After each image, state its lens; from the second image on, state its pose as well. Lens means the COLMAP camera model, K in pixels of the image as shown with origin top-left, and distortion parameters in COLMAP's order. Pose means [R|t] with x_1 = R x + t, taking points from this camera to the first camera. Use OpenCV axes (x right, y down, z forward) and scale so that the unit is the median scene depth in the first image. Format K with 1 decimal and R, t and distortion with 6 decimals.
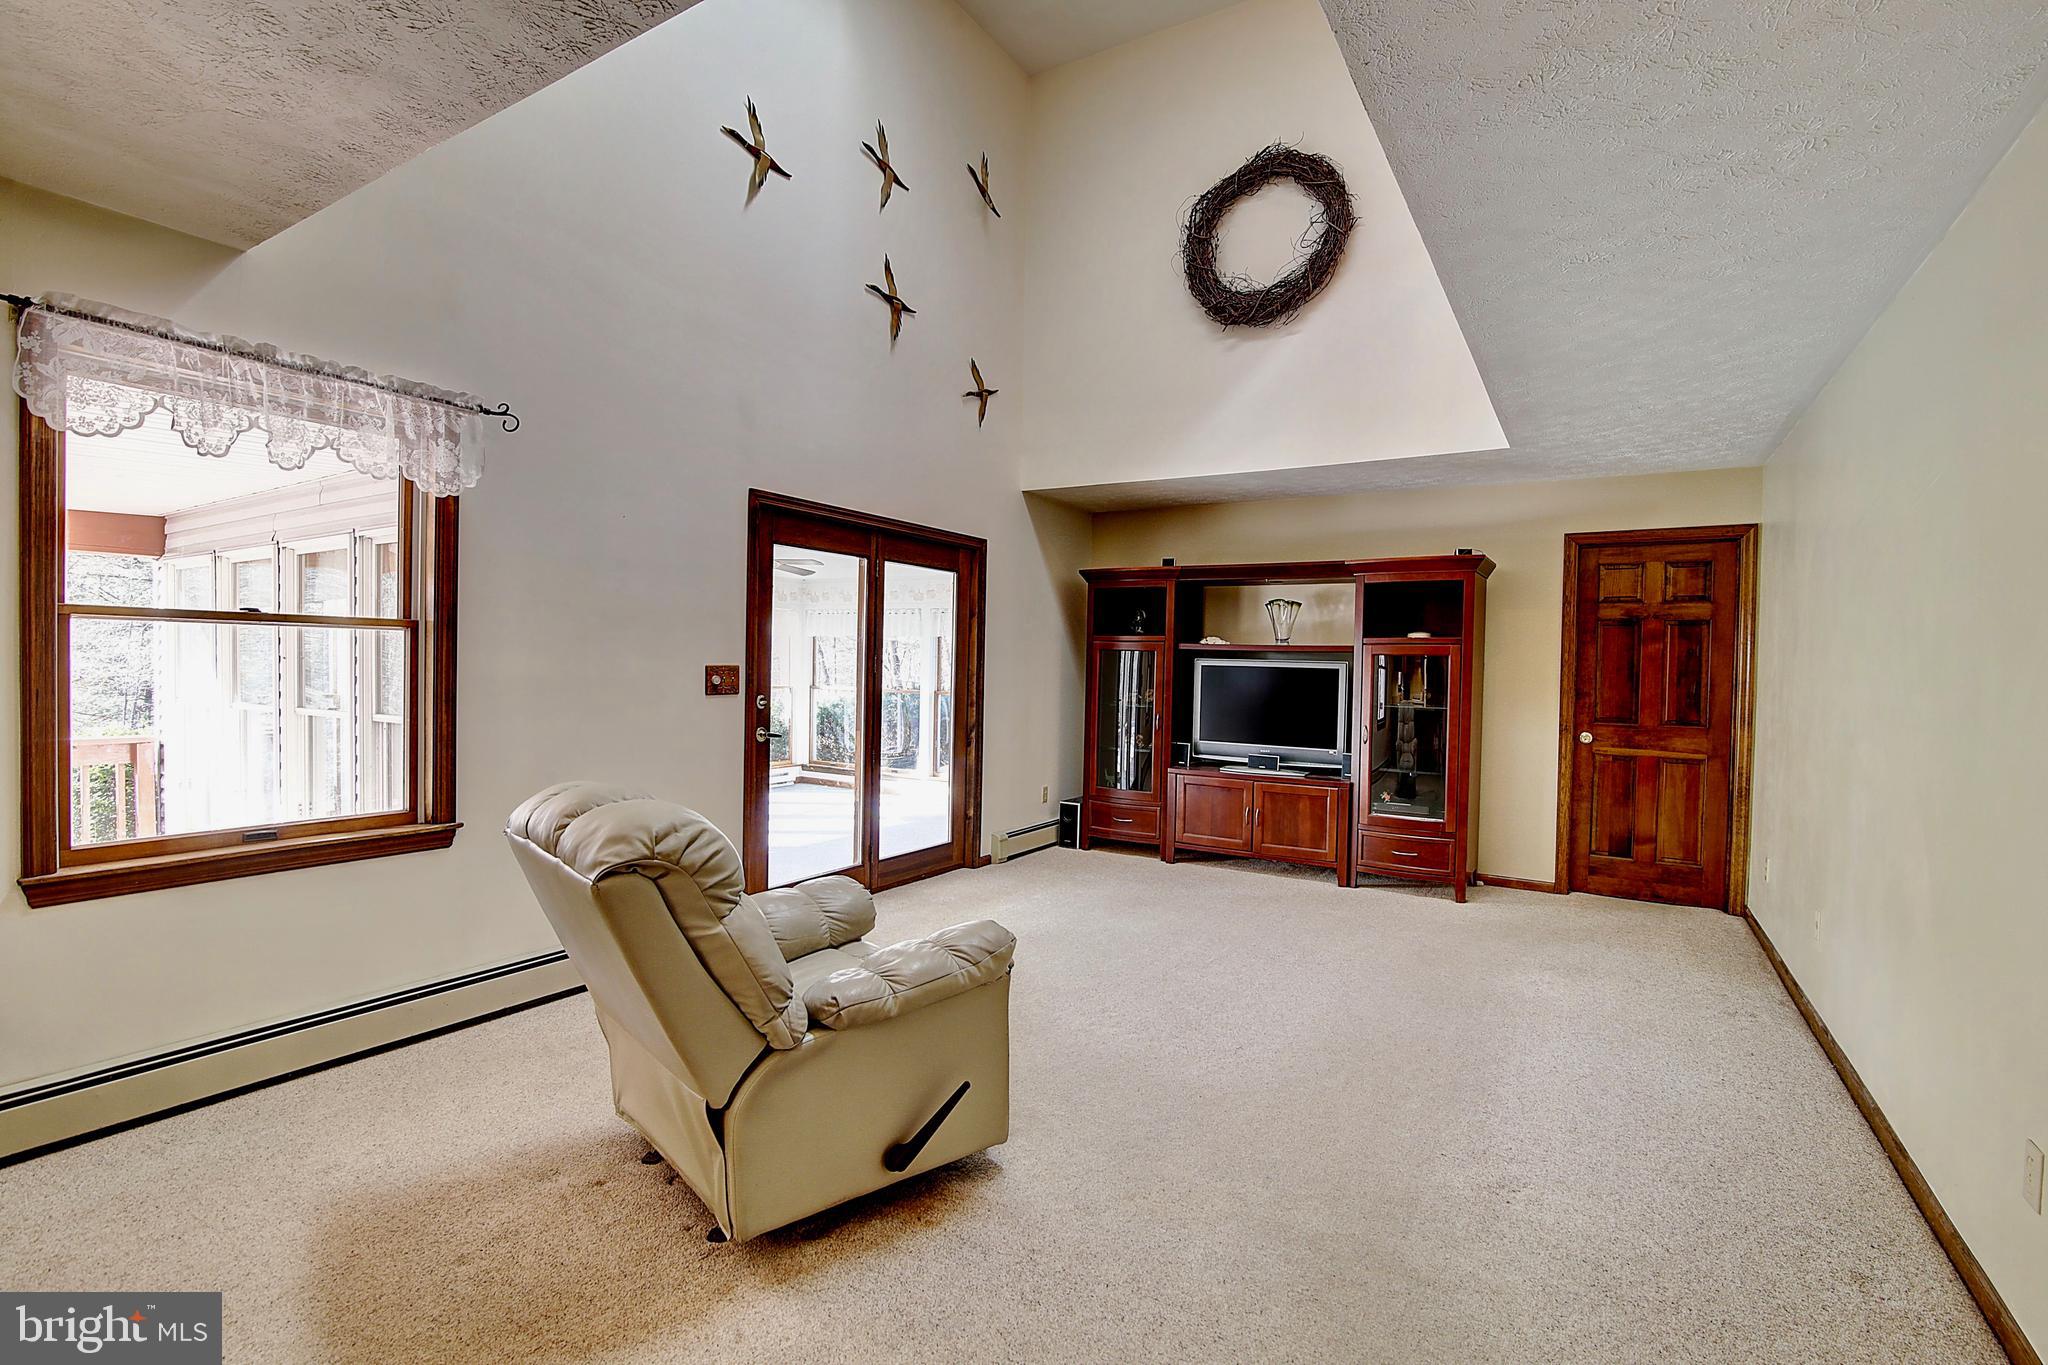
lens RADIAL K [[938.3, 0, 1024.0], [0, 938.3, 682.5], [0, 0, 1]] dist [-0.017825, 0.000237]
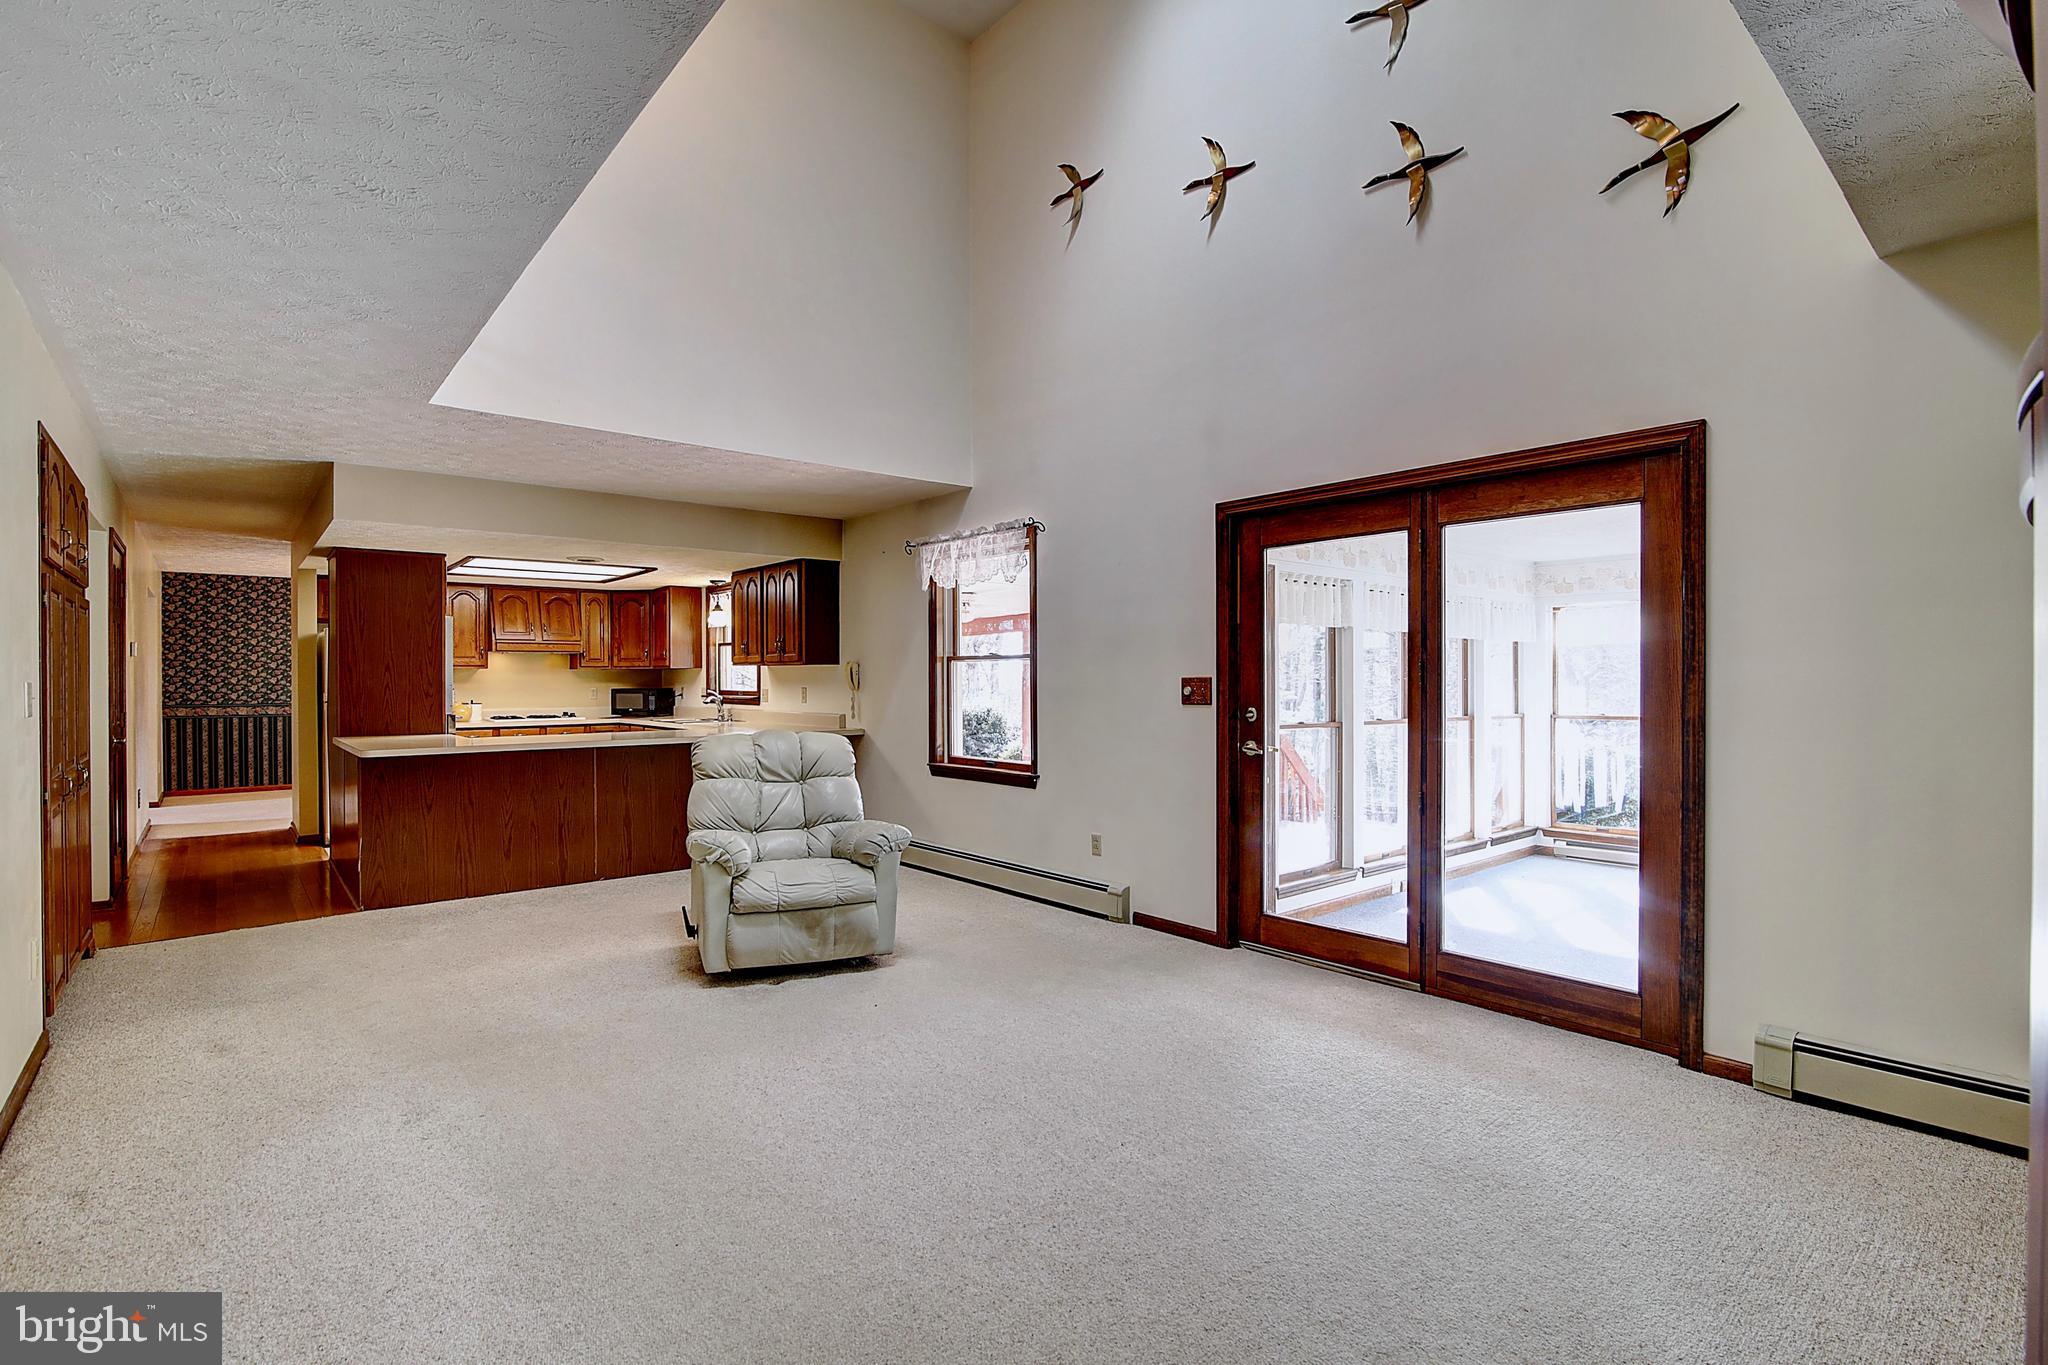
lens RADIAL K [[972.3, 0, 1025.4], [0, 972.3, 675.6], [0, 0, 1]] dist [-0.018722, -0.000076]
pose [[-0.307512, -0.023803, -0.951247, 0.598012], [-0.023231, 0.999577, -0.017502, 0.002957], [0.951261, 0.016717, -0.307935, 0.871999]]
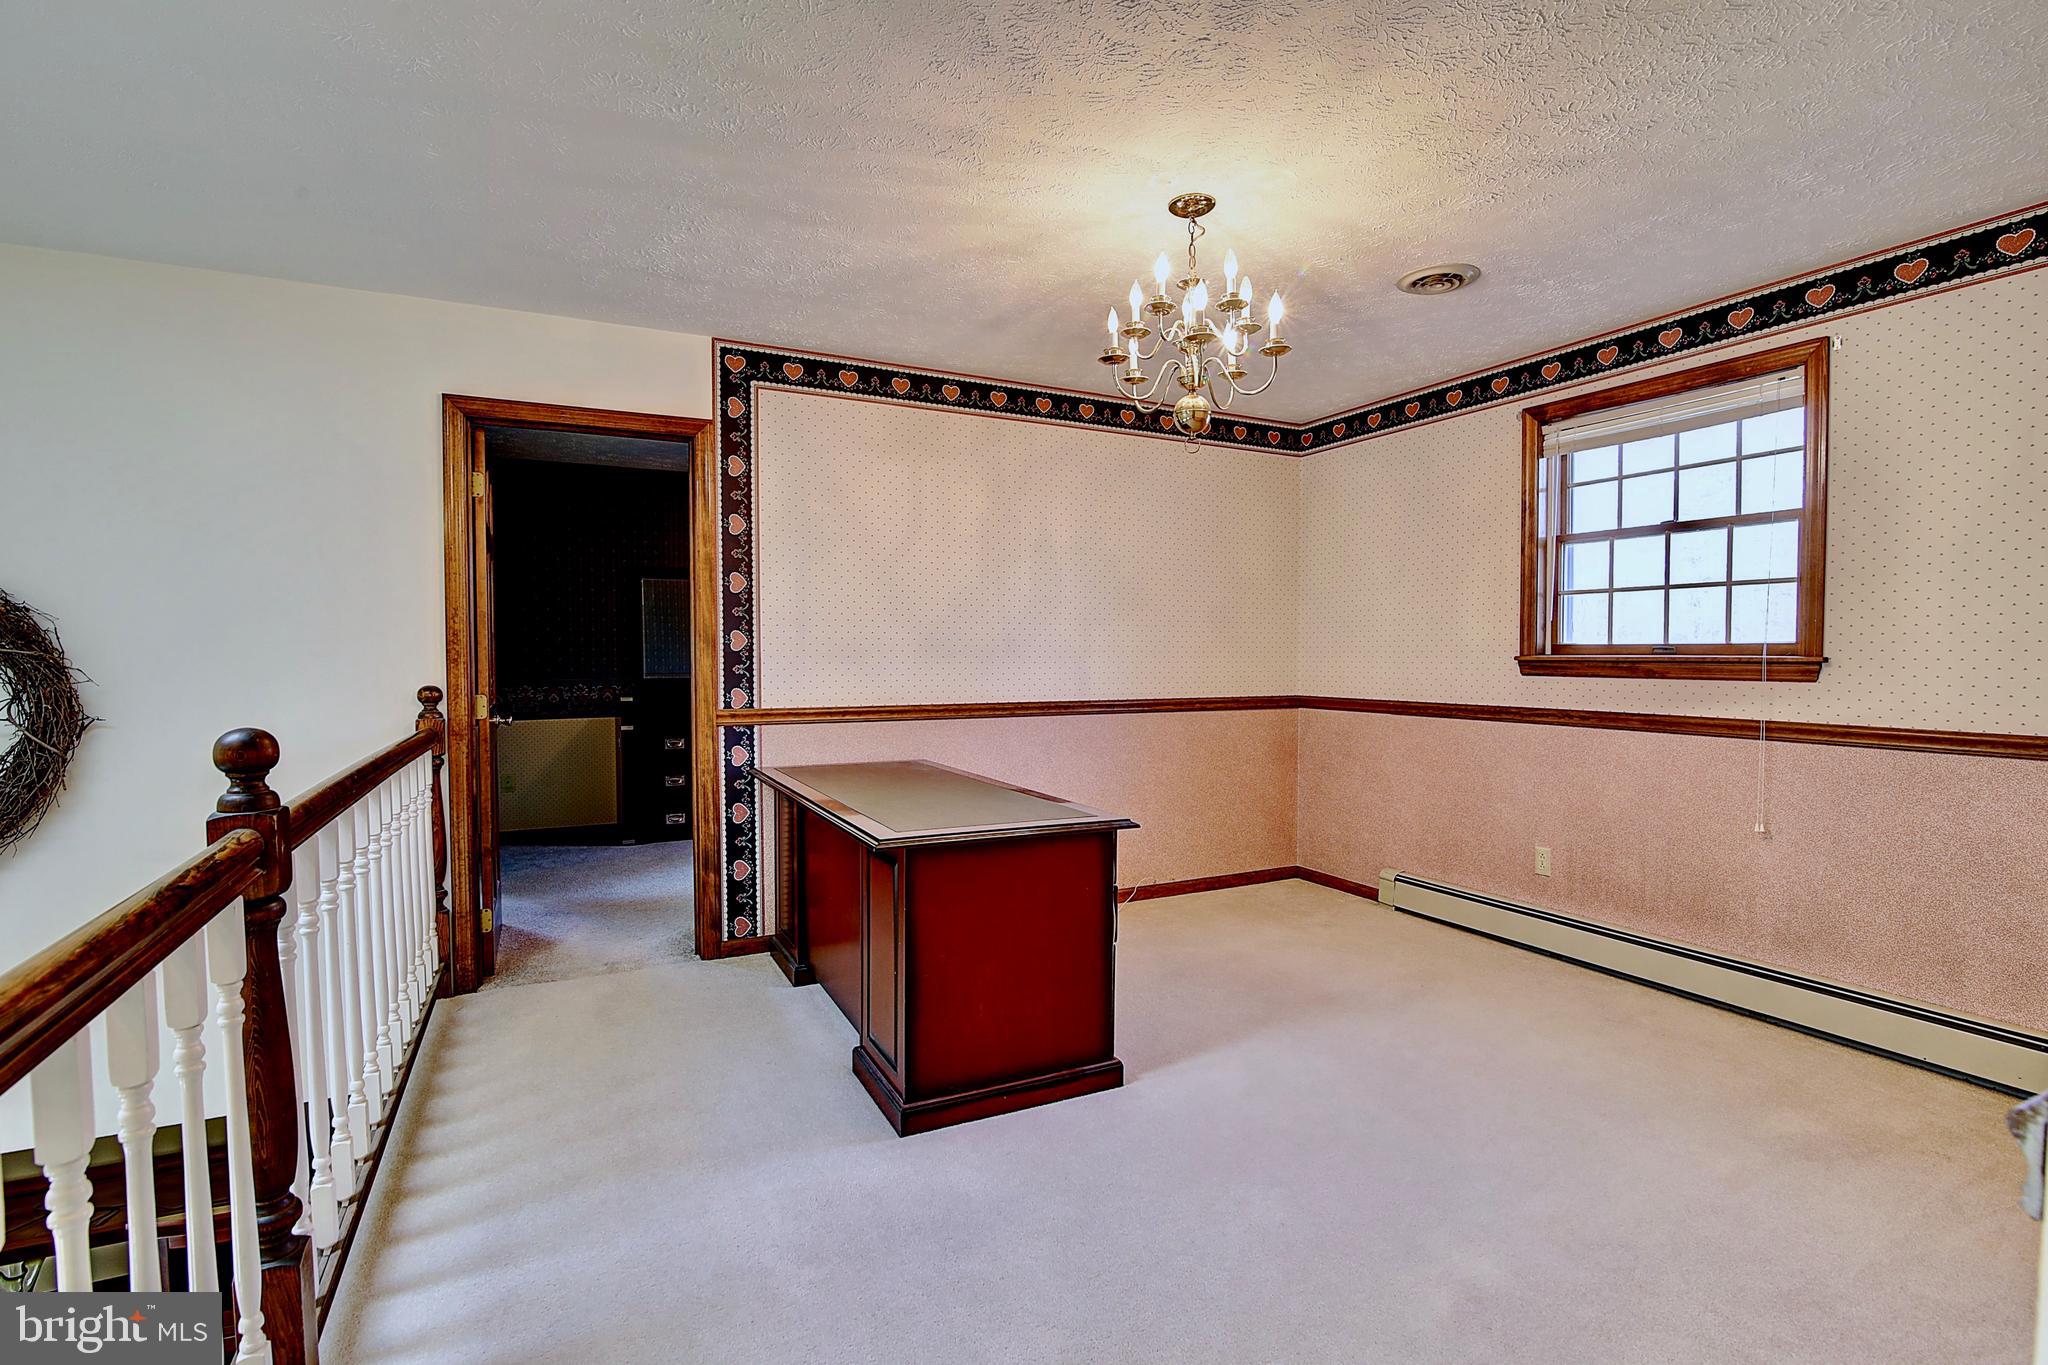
lens RADIAL K [[948.2, 0, 1023.4], [0, 948.2, 686.1], [0, 0, 1]] dist [-0.017305, -0.000023]
pose [[0.525838, -0.053409, 0.848906, 0.161339], [0.030953, 0.998567, 0.043652, -0.484792], [-0.850021, 0.003323, 0.526738, 0.206569]]
